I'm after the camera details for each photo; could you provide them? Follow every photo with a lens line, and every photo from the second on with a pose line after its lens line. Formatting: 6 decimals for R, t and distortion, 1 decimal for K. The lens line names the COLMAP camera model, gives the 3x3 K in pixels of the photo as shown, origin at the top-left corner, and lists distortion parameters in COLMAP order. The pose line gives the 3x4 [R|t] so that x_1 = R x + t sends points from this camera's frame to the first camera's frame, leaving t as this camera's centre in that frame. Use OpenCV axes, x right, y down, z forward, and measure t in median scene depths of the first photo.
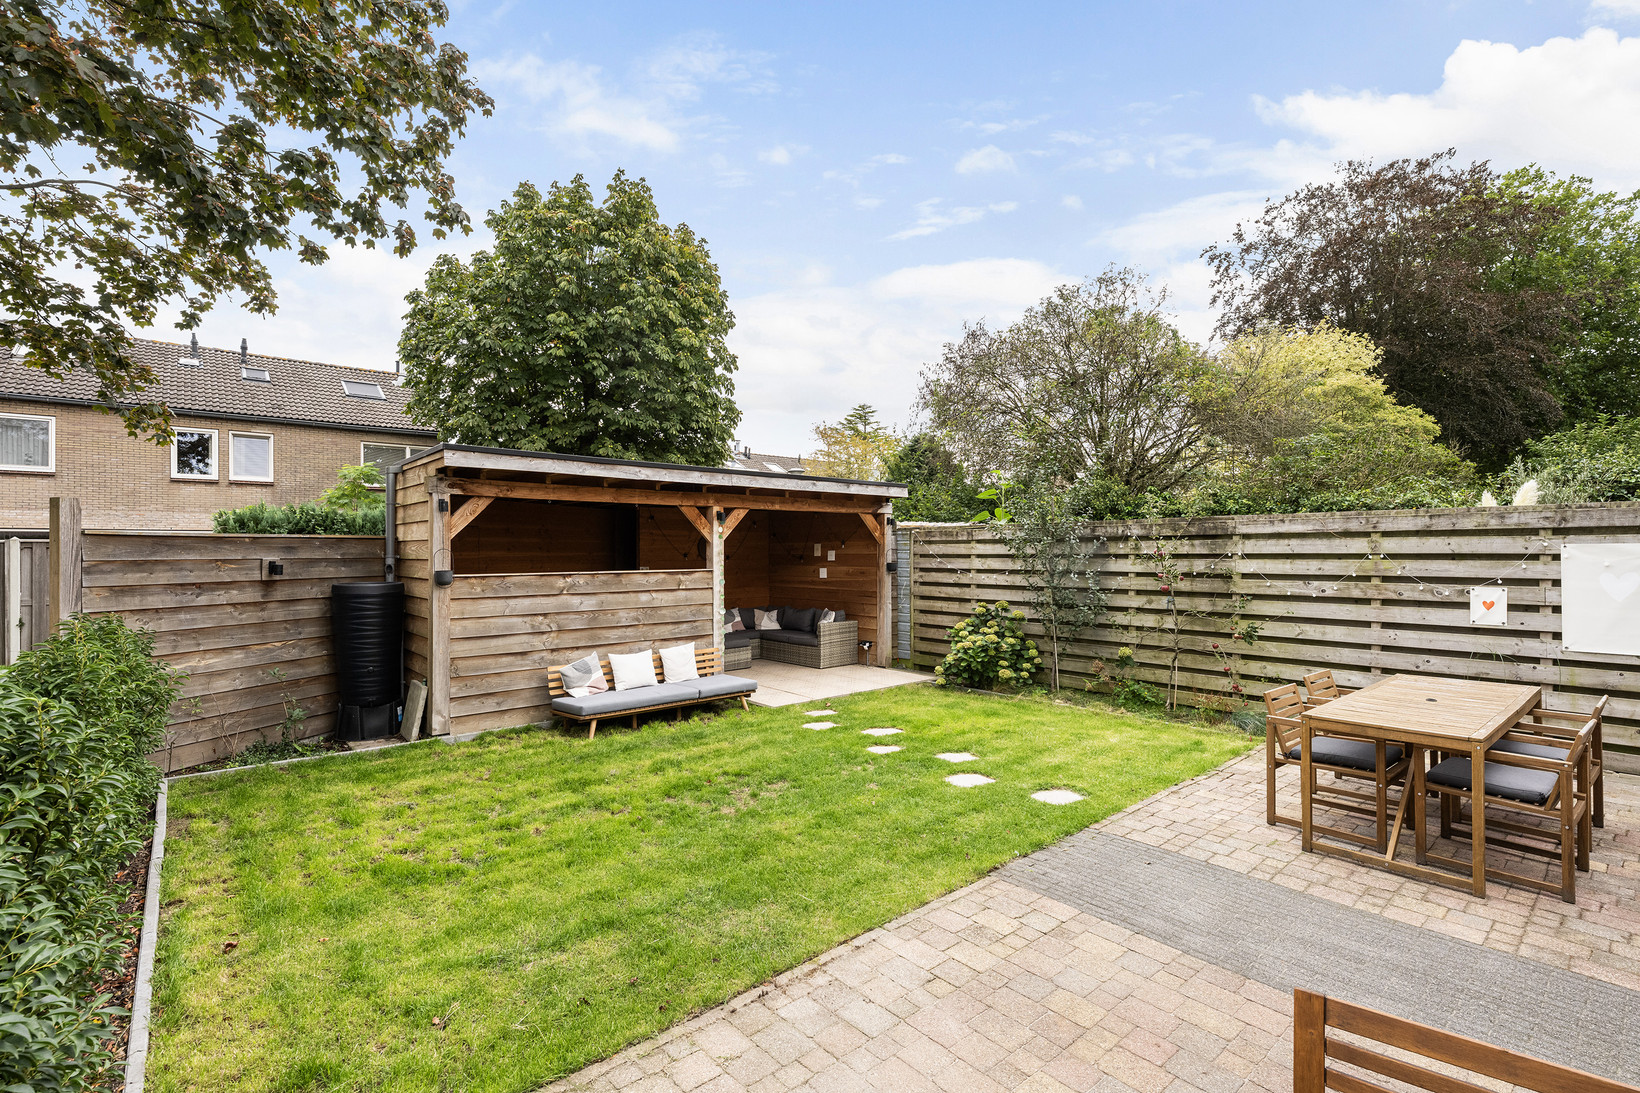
lens RADIAL K [[747.6, 0, 834.2], [0, 747.6, 543.3], [0, 0, 1]] dist [0.000253, -0.000378]
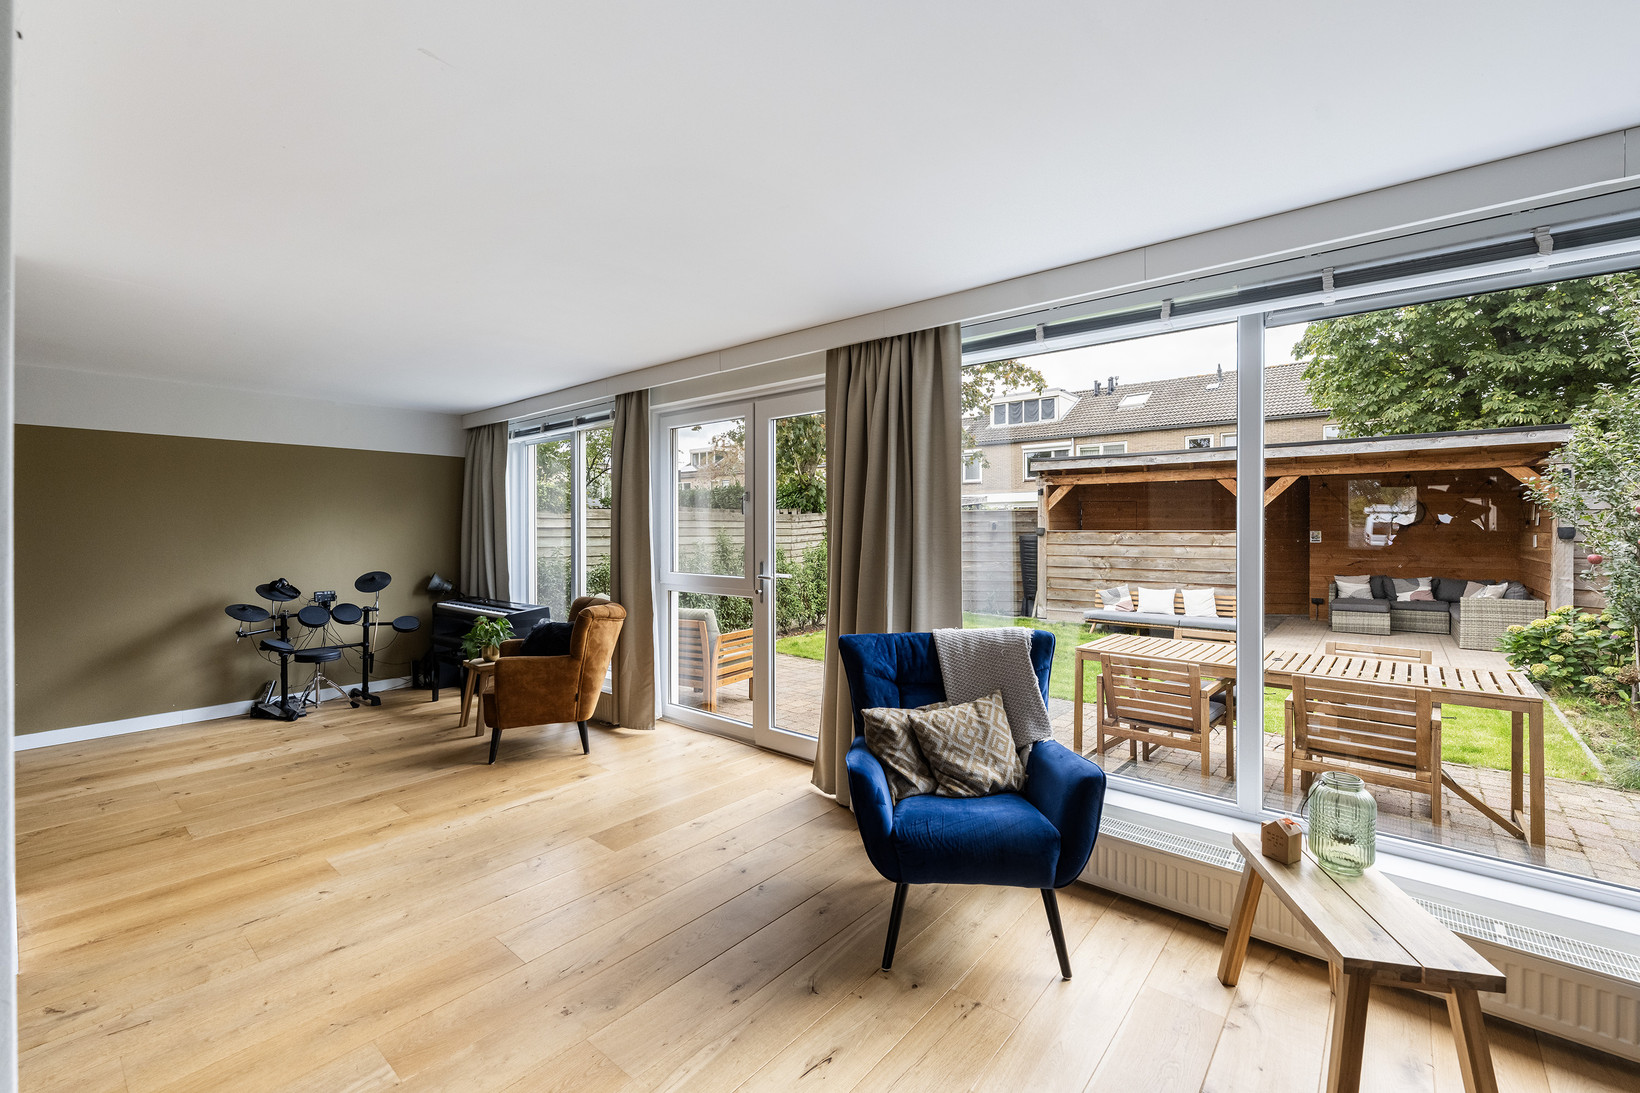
lens RADIAL K [[697.0, 0, 828.6], [0, 697.0, 541.0], [0, 0, 1]] dist [-0.003707, -0.000308]
pose [[0.159003, 0.022573, -0.987020, 0.920264], [0.011711, 0.999625, 0.024748, 0.018046], [0.987209, -0.015494, 0.158680, 0.192864]]
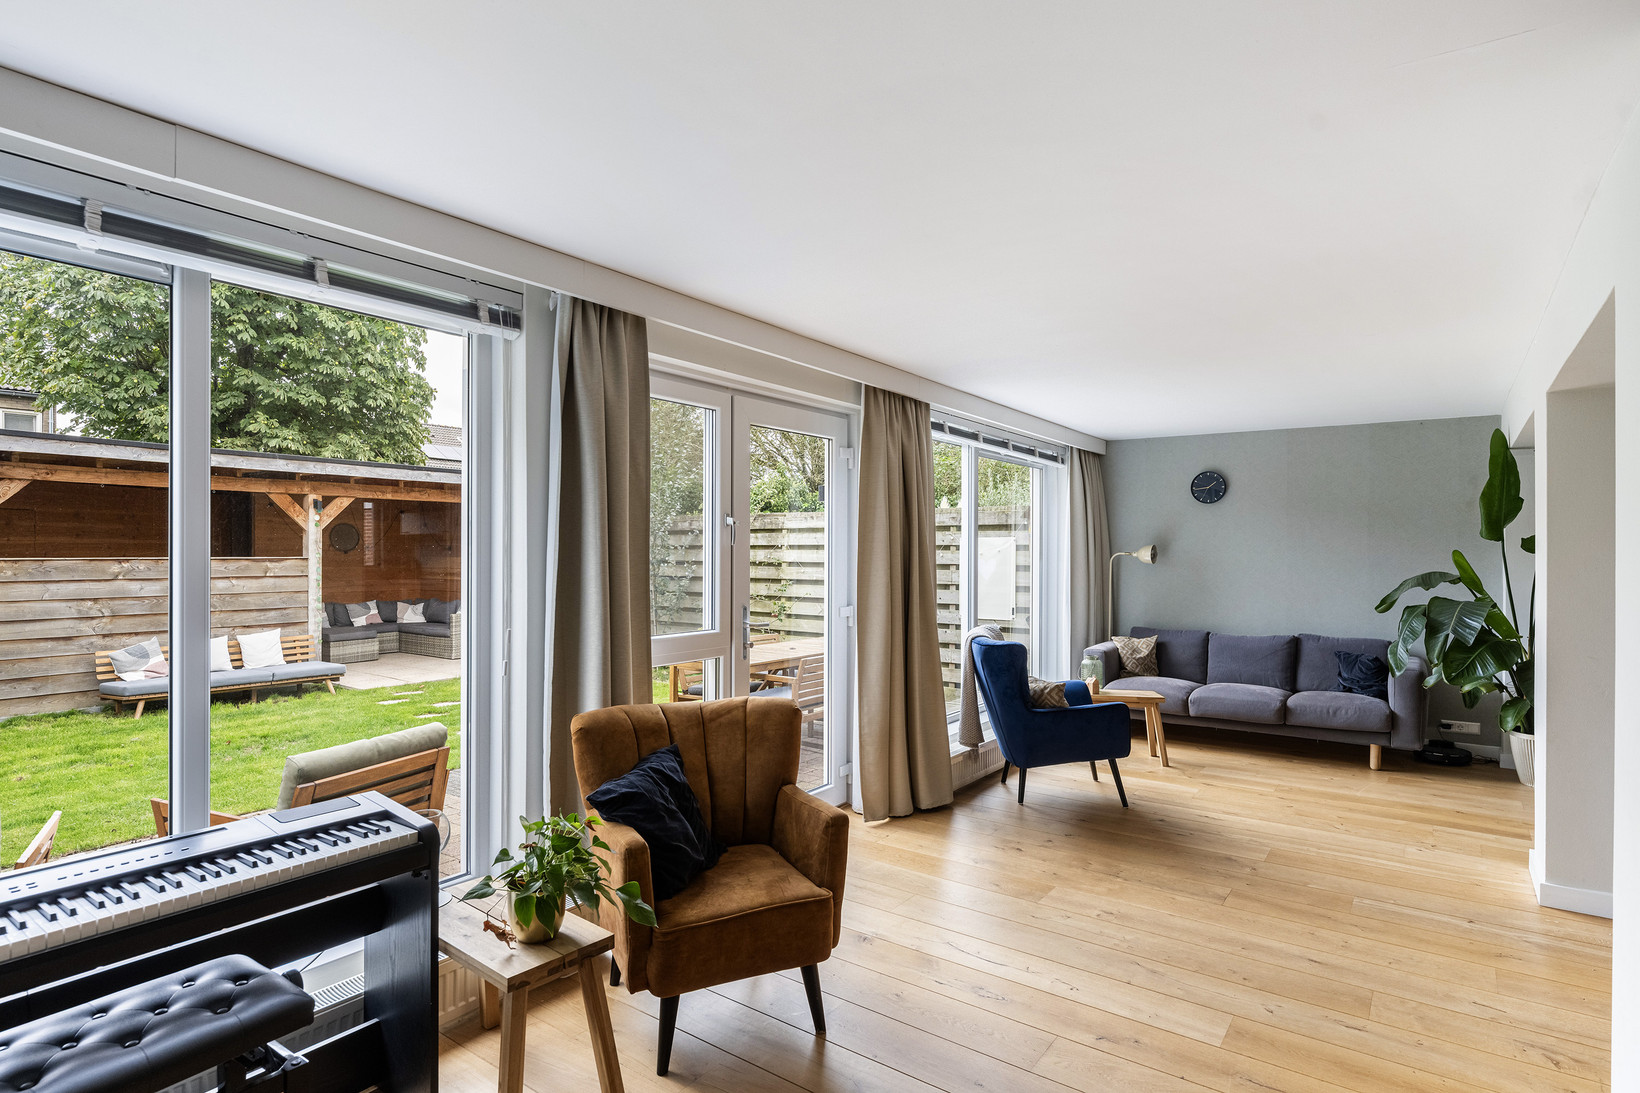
lens RADIAL K [[850.0, 0, 823.2], [0, 850.0, 556.4], [0, 0, 1]] dist [-0.000422, -0.001627]
pose [[0.973647, 0.006621, 0.227966, 0.282183], [-0.010654, 0.999808, 0.016462, 0.008830], [-0.227813, -0.018457, 0.973530, -0.299596]]
